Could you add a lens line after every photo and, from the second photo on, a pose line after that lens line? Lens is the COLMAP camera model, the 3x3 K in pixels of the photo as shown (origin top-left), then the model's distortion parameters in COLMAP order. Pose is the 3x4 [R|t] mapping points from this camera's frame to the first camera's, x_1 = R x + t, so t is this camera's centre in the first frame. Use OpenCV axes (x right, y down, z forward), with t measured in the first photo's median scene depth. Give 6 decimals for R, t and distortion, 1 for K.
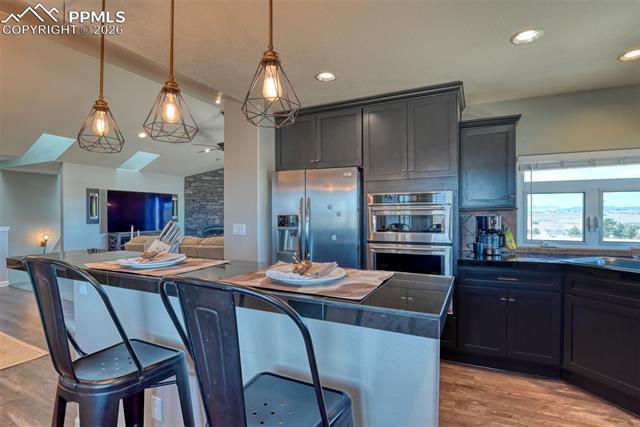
lens RADIAL K [[313.8, 0, 322.0], [0, 313.8, 217.0], [0, 0, 1]] dist [-0.028452, -0.000781]
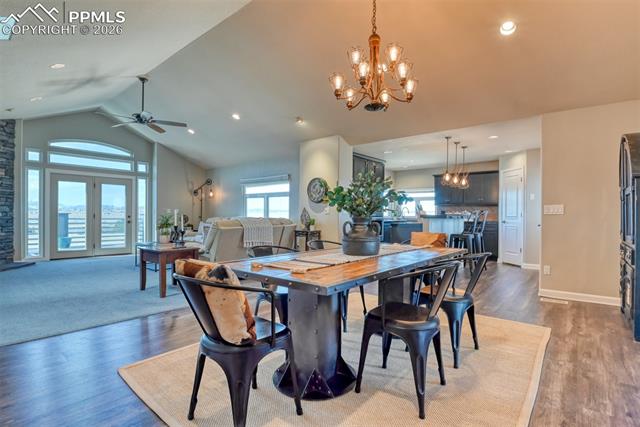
lens RADIAL K [[316.0, 0, 325.9], [0, 316.0, 216.7], [0, 0, 1]] dist [-0.029565, -0.001086]
pose [[0.238624, -0.003788, 0.971105, -0.992789], [-0.002300, 0.999987, 0.004466, 0.031473], [-0.971109, -0.003299, 0.238612, 0.321902]]
